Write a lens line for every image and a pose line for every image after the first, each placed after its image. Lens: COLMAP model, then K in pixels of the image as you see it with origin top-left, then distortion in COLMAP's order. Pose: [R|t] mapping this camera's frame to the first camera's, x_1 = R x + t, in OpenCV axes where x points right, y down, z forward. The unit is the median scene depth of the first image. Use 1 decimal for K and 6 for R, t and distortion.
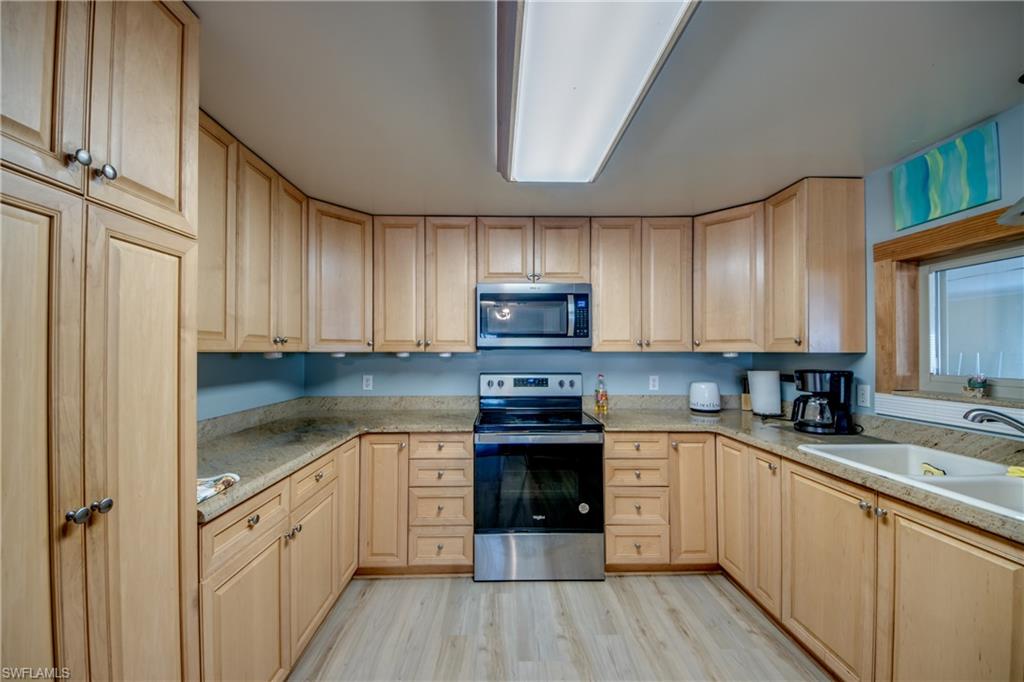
lens RADIAL K [[380.1, 0, 504.5], [0, 380.1, 350.3], [0, 0, 1]] dist [0.002137, -0.008850]
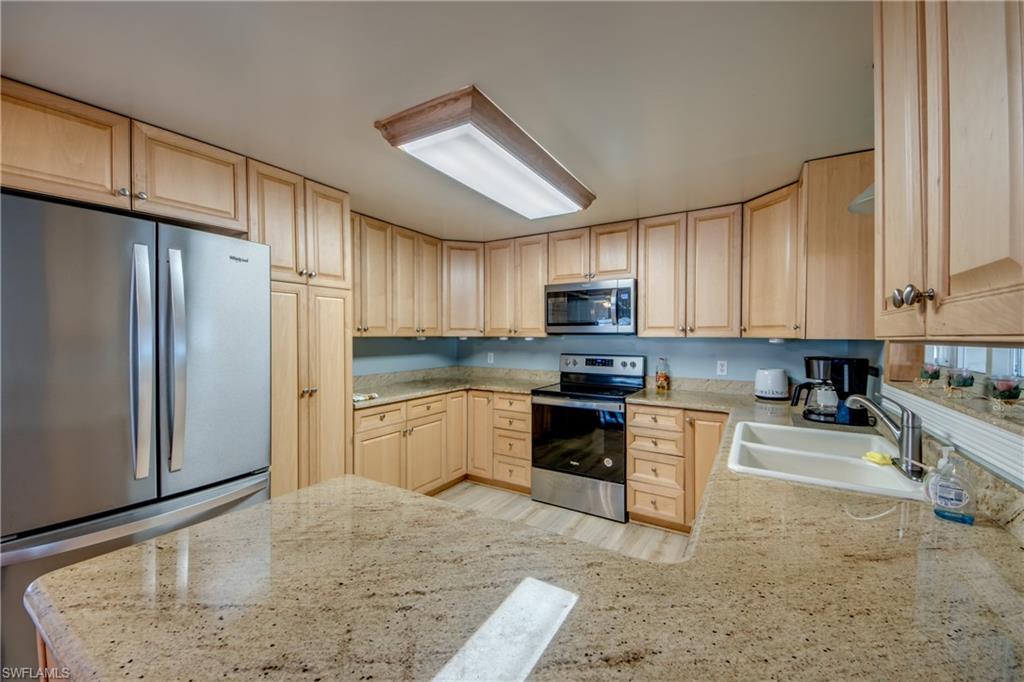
lens RADIAL K [[390.6, 0, 512.3], [0, 390.6, 349.5], [0, 0, 1]] dist [-0.026450, -0.000034]
pose [[0.840649, 0.020639, -0.541187, 0.623239], [0.001067, 0.999209, 0.039762, -0.006240], [0.541580, -0.034004, 0.839961, -0.231014]]
